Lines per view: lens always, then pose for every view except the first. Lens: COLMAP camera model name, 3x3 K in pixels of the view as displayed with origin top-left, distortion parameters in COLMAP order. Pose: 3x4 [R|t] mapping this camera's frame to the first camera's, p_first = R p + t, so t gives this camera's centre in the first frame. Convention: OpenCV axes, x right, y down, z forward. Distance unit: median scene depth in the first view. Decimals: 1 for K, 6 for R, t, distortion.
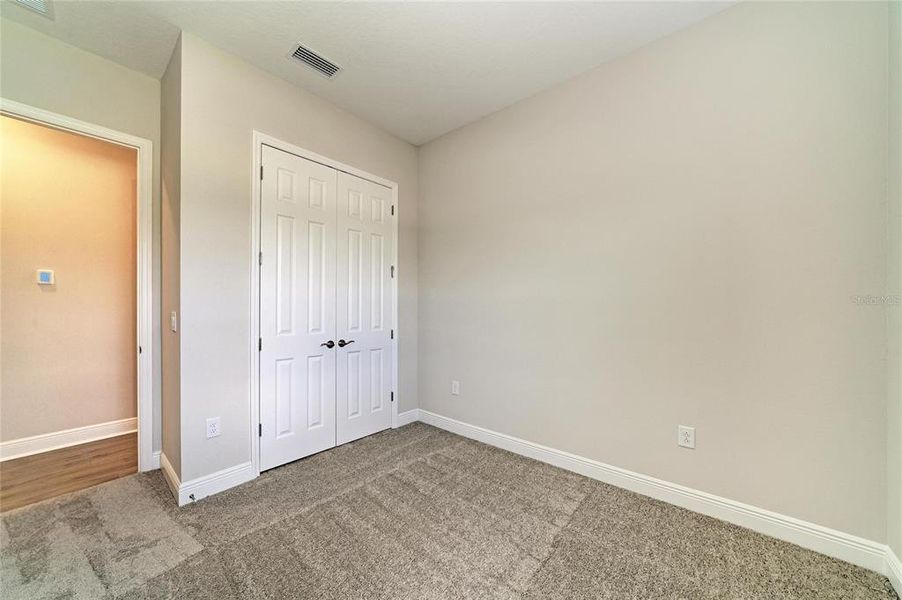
lens RADIAL K [[315.8, 0, 451.0], [0, 315.8, 300.0], [0, 0, 1]] dist [-0.001481, 0.000025]
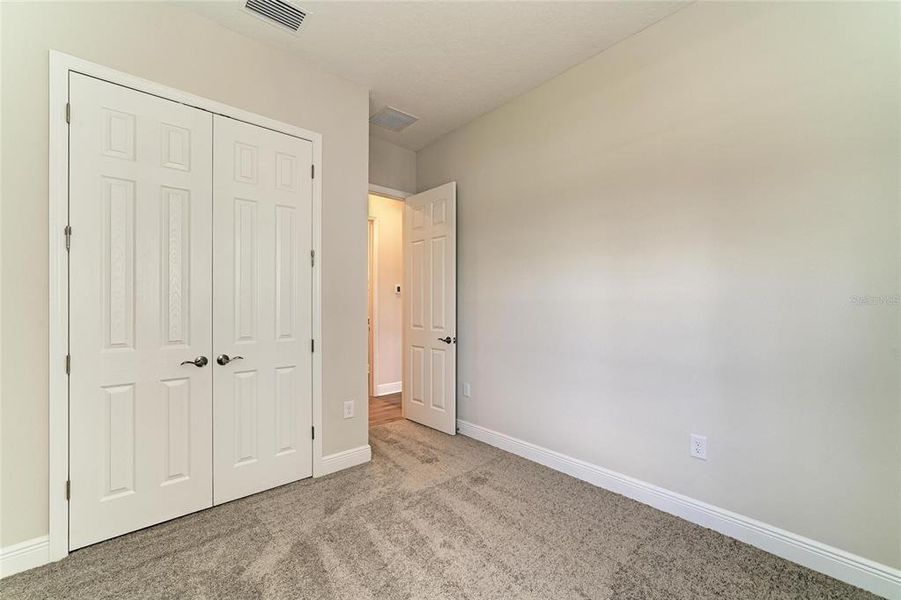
lens RADIAL K [[350.5, 0, 455.4], [0, 350.5, 304.5], [0, 0, 1]] dist [-0.008081, 0.000288]
pose [[0.992283, -0.012497, -0.123361, 0.255770], [0.014530, 0.999773, 0.015589, 0.008445], [0.123138, -0.017262, 0.992239, 0.284378]]
